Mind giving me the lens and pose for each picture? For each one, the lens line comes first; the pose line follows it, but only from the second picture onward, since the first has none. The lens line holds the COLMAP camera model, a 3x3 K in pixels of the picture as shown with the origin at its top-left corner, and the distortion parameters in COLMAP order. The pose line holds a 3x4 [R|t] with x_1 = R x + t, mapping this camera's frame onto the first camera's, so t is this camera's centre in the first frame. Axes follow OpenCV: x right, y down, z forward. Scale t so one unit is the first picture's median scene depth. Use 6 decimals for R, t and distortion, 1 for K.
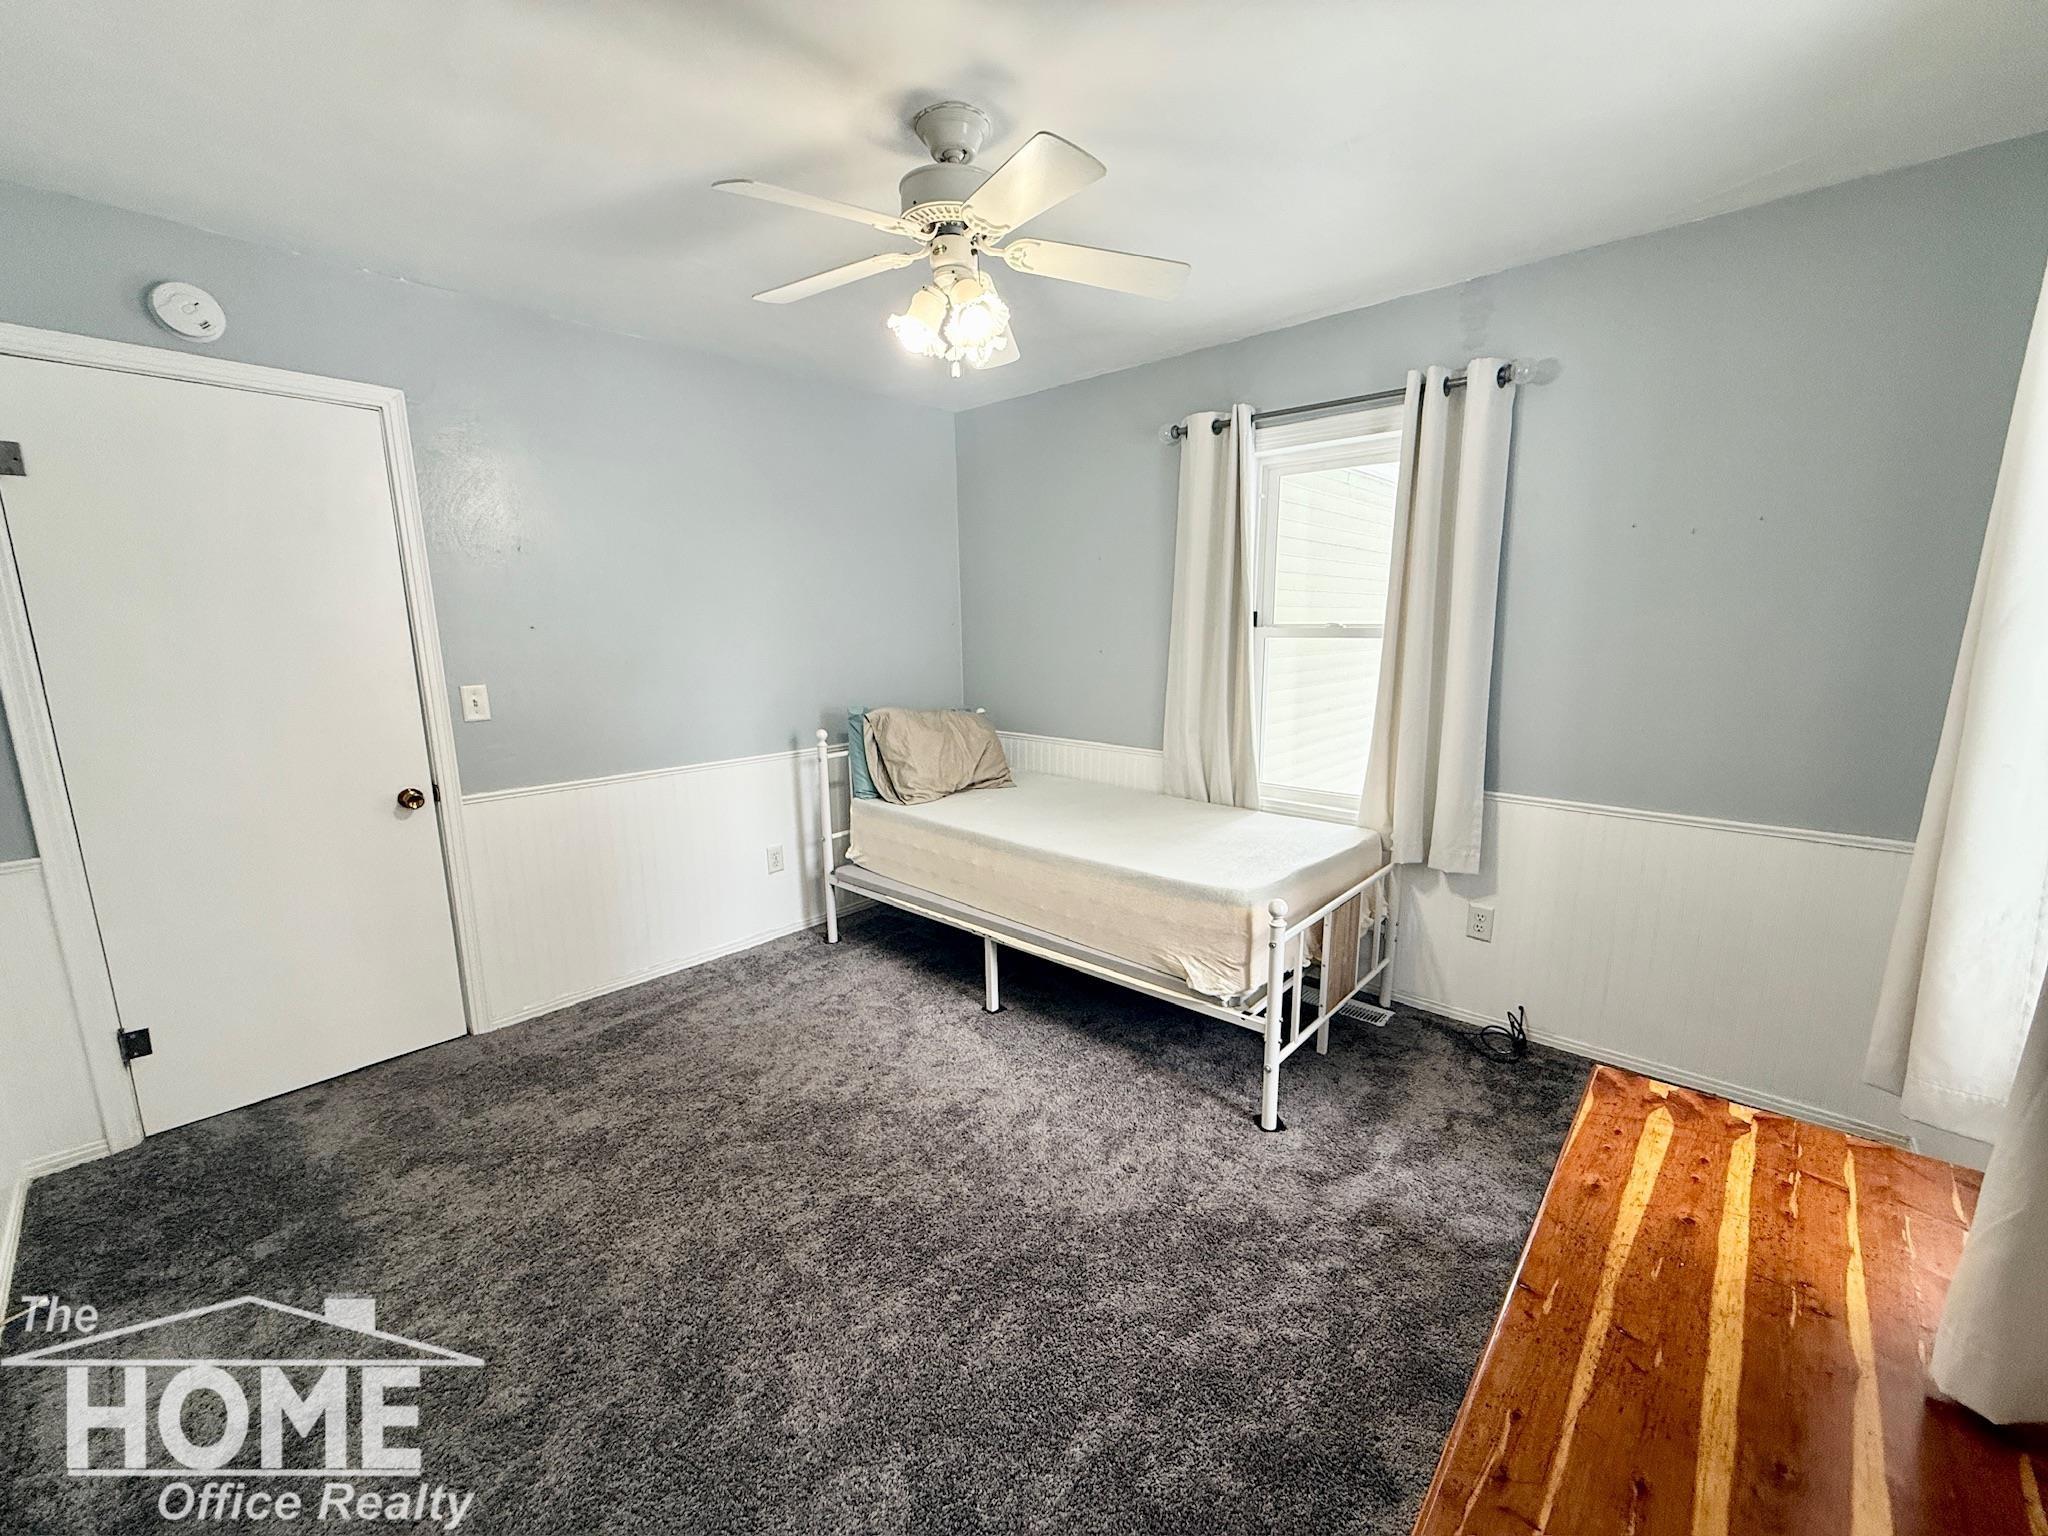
lens RADIAL K [[814.5, 0, 1022.1], [0, 814.5, 768.8], [0, 0, 1]] dist [-0.000682, -0.000122]
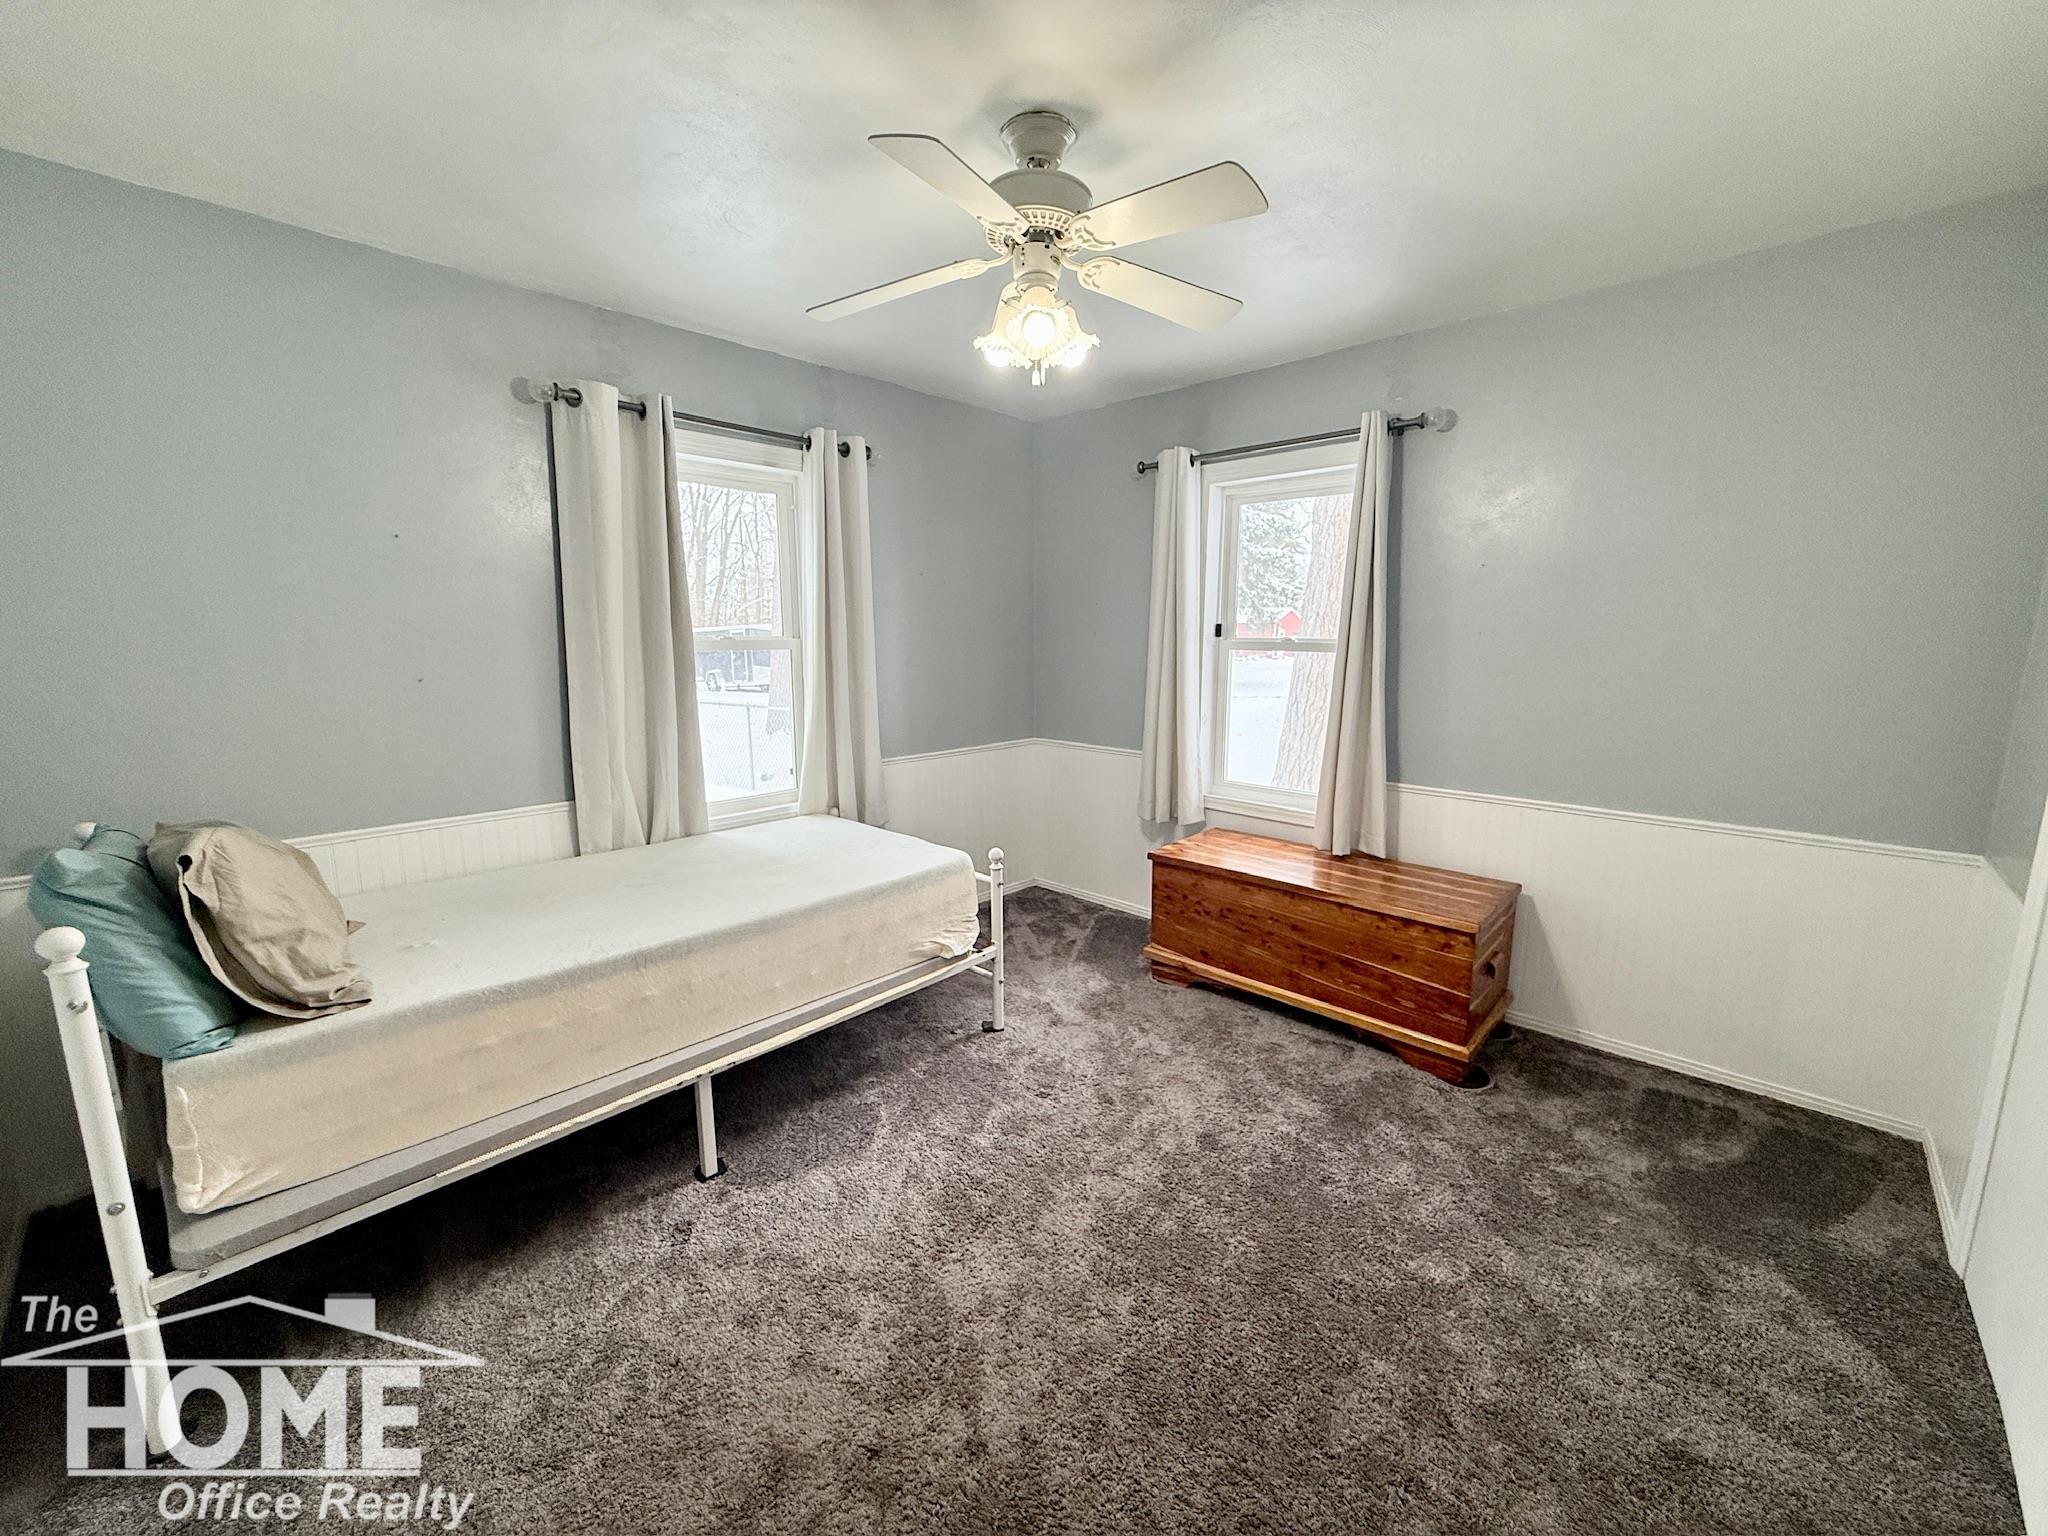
lens RADIAL K [[814.5, 0, 1022.1], [0, 814.5, 768.8], [0, 0, 1]] dist [-0.000682, -0.000122]
pose [[0.015353, -0.162098, 0.986655, -1.133172], [0.174432, 0.972074, 0.156989, -0.191114], [-0.984550, 0.169694, 0.043199, 1.059356]]
